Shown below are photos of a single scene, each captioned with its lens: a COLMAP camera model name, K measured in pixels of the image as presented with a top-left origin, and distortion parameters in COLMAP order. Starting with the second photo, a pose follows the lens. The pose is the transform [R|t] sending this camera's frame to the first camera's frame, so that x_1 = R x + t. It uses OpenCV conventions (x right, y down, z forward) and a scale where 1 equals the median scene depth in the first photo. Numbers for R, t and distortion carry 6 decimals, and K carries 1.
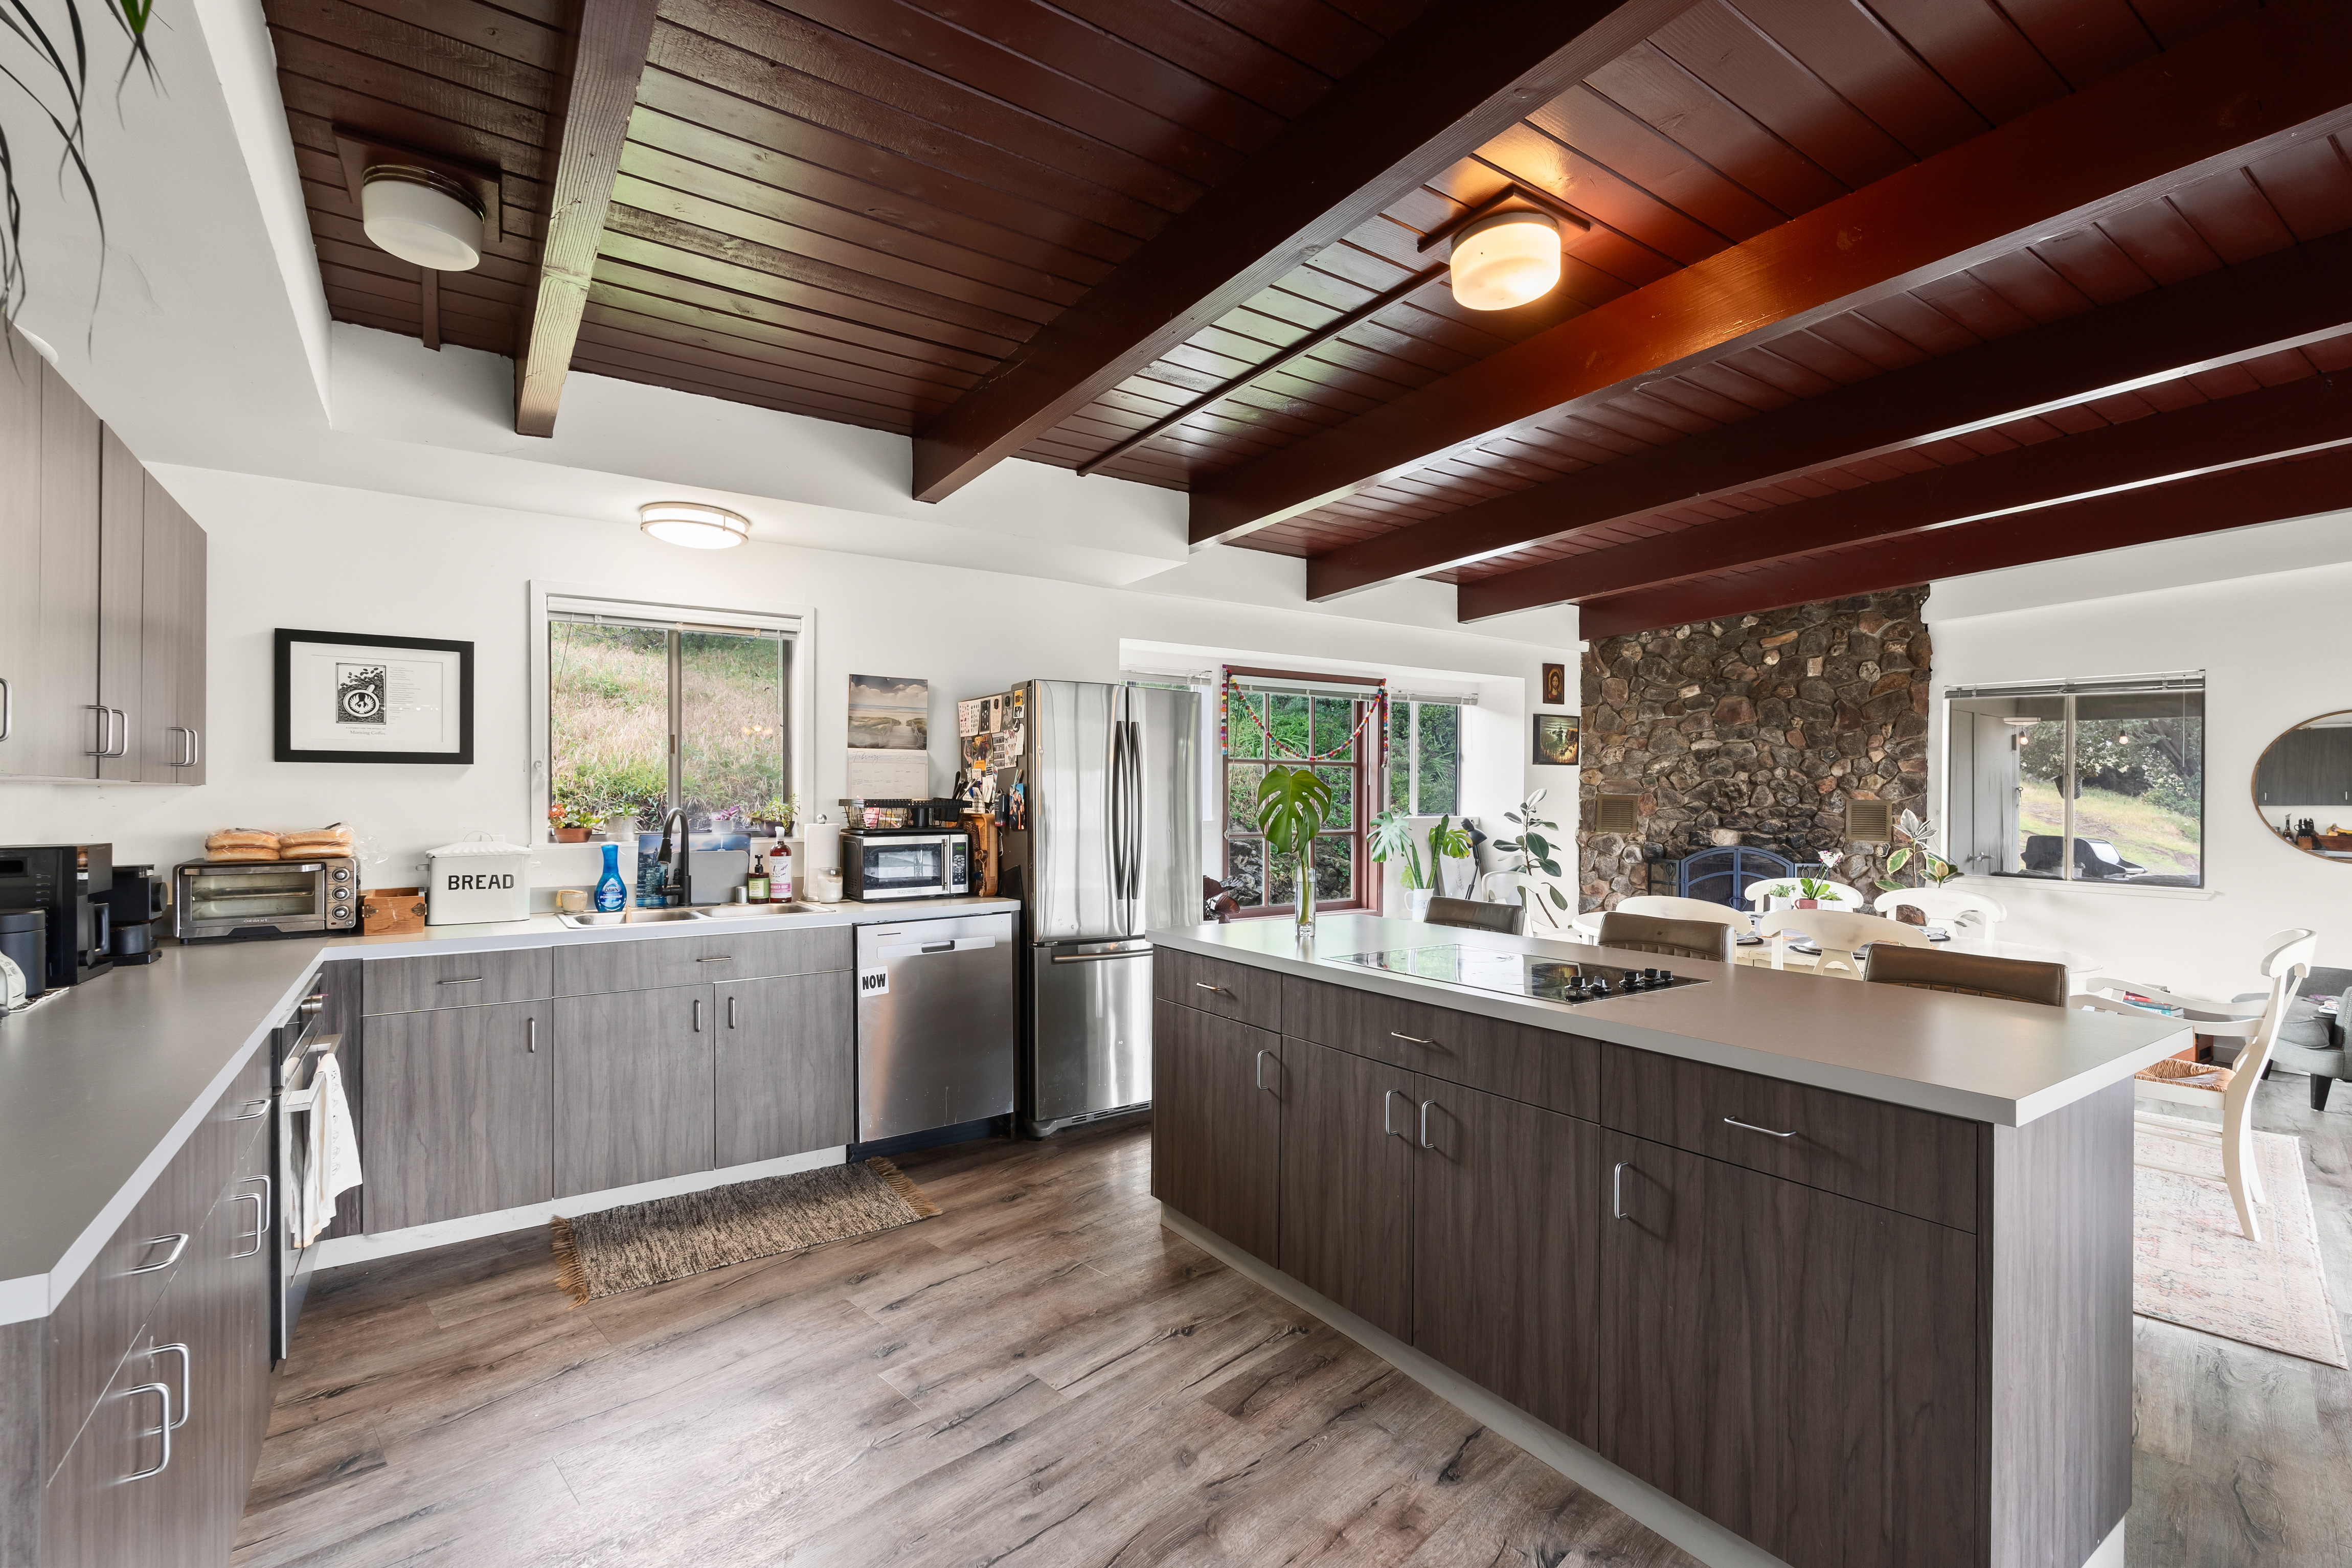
lens RADIAL K [[1045.7, 0, 1162.8], [0, 1045.7, 793.3], [0, 0, 1]] dist [-0.000129, -0.000048]
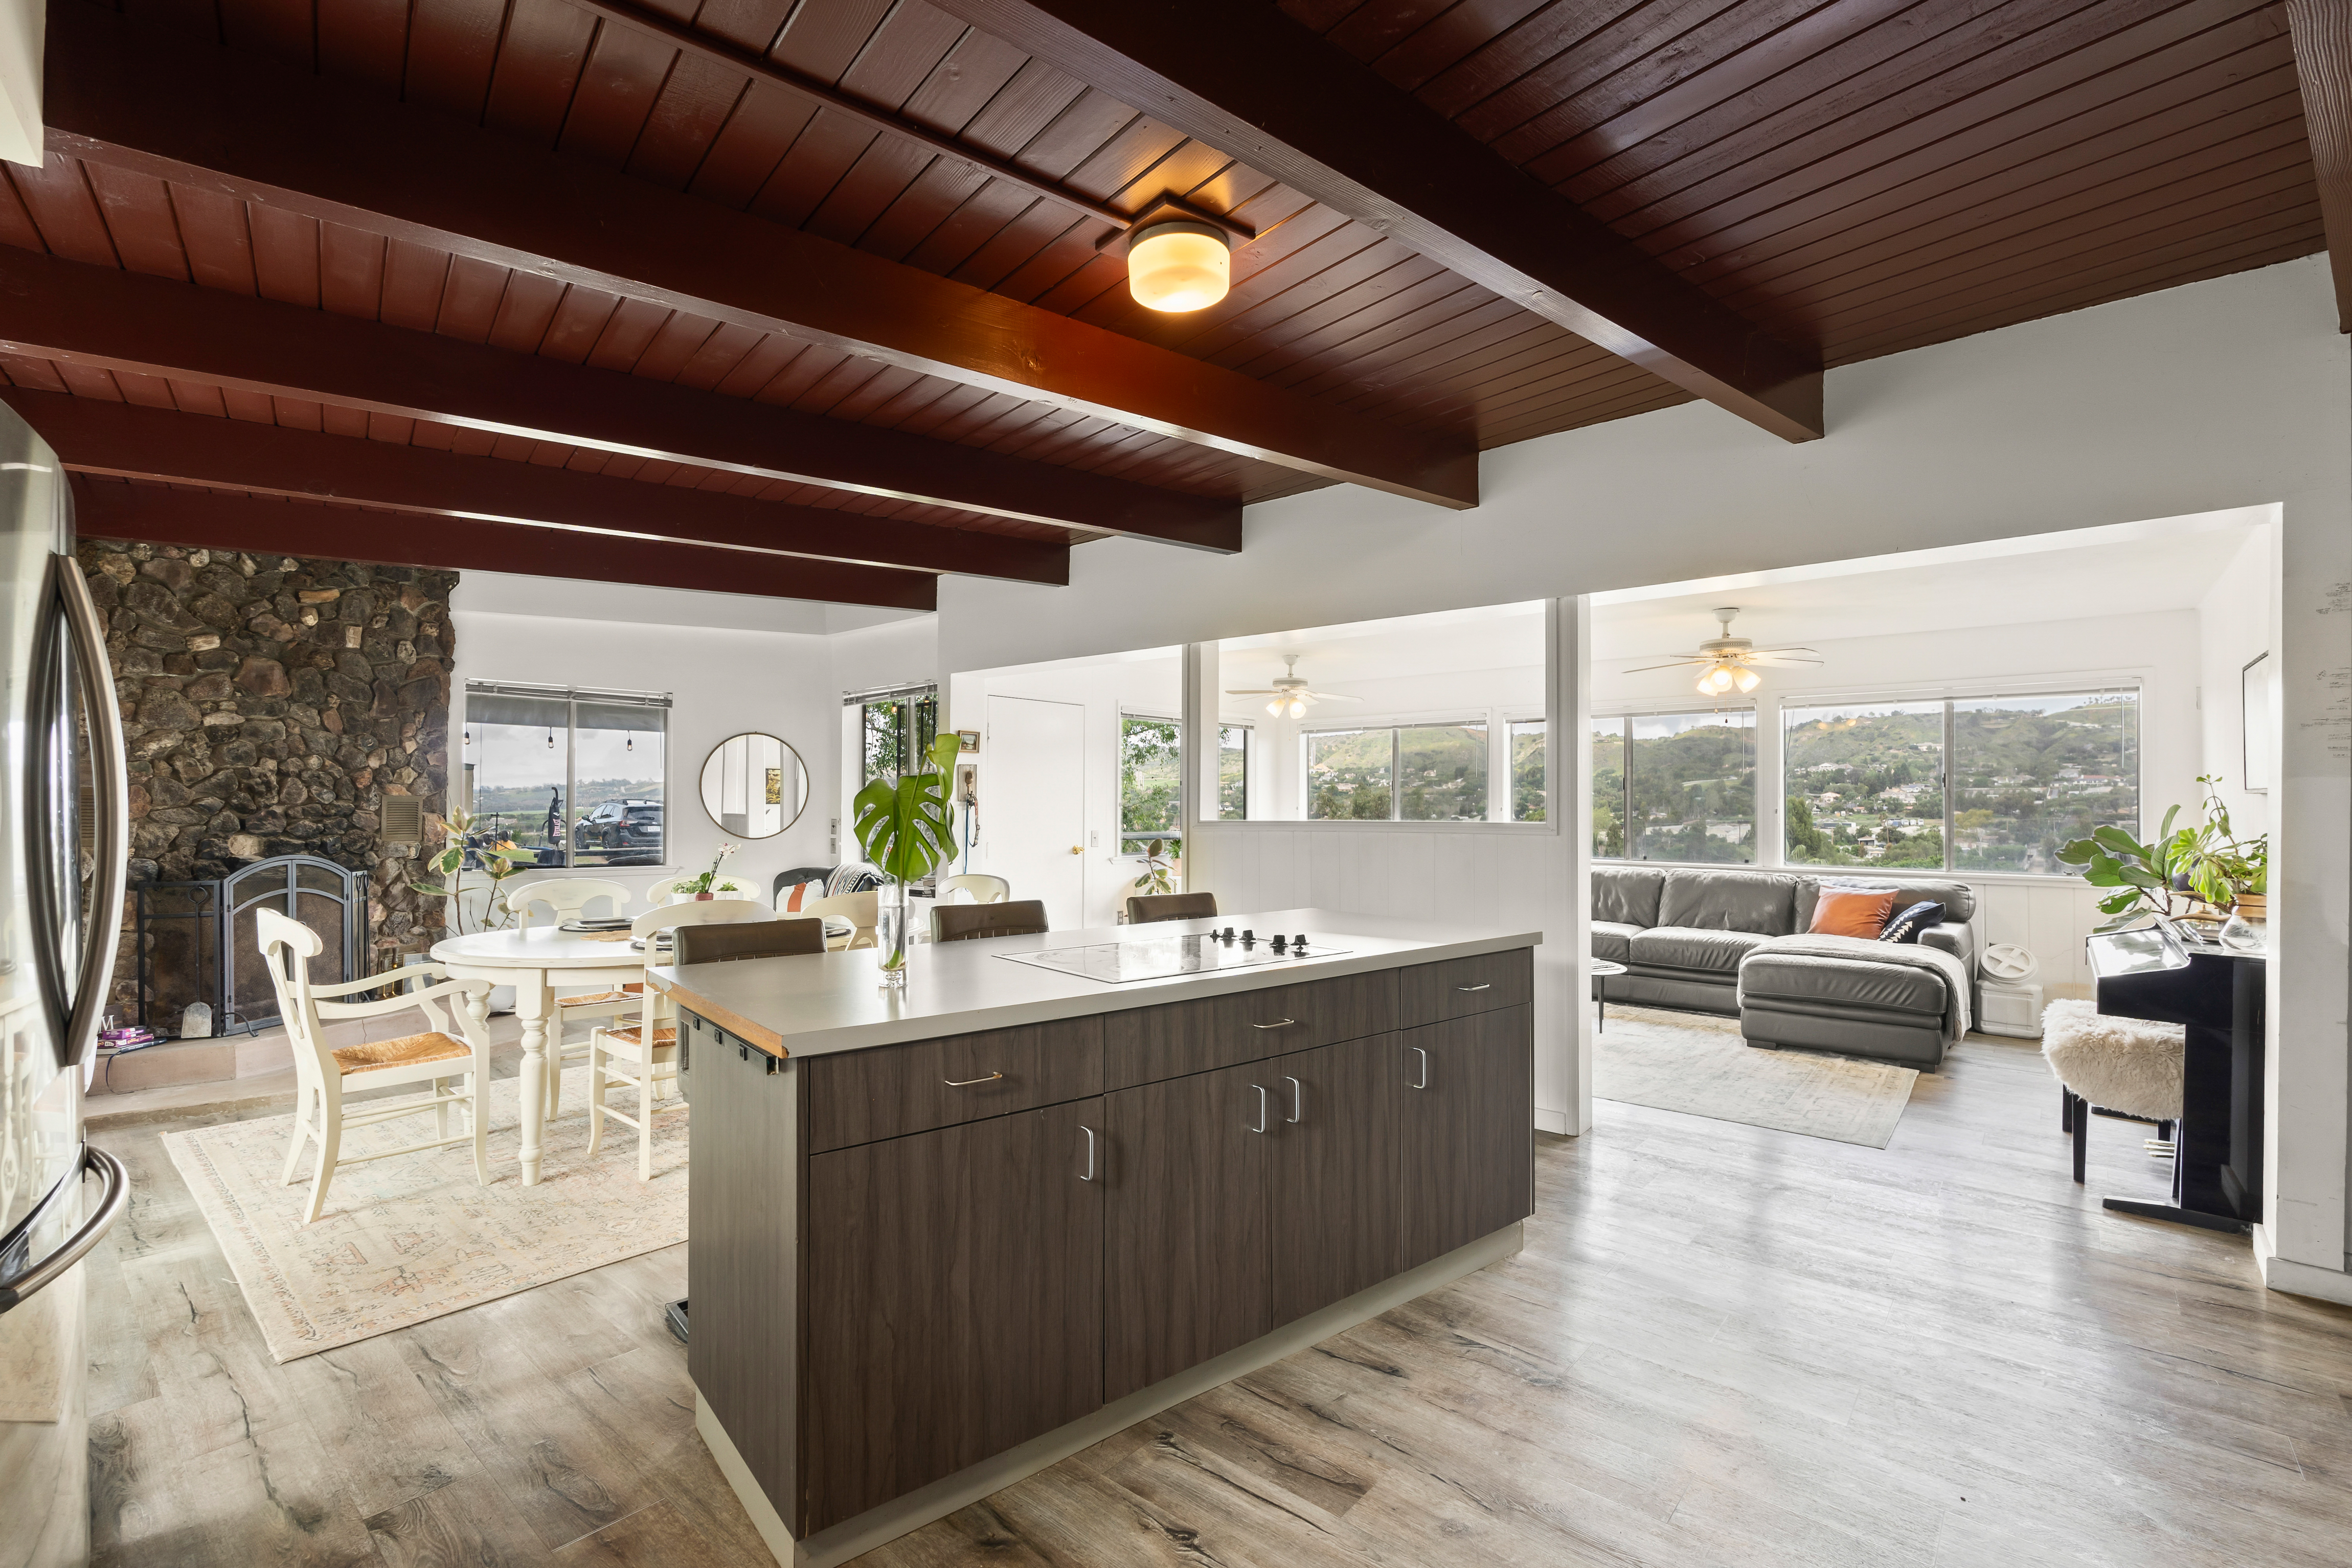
lens RADIAL K [[1045.7, 0, 1165.8], [0, 1045.7, 796.4], [0, 0, 1]] dist [-0.000129, -0.000048]
pose [[-0.083908, 0.000927, 0.996473, -0.266448], [-0.003447, 0.999993, -0.001221, 0.005686], [-0.996468, -0.003538, -0.083905, 0.418921]]
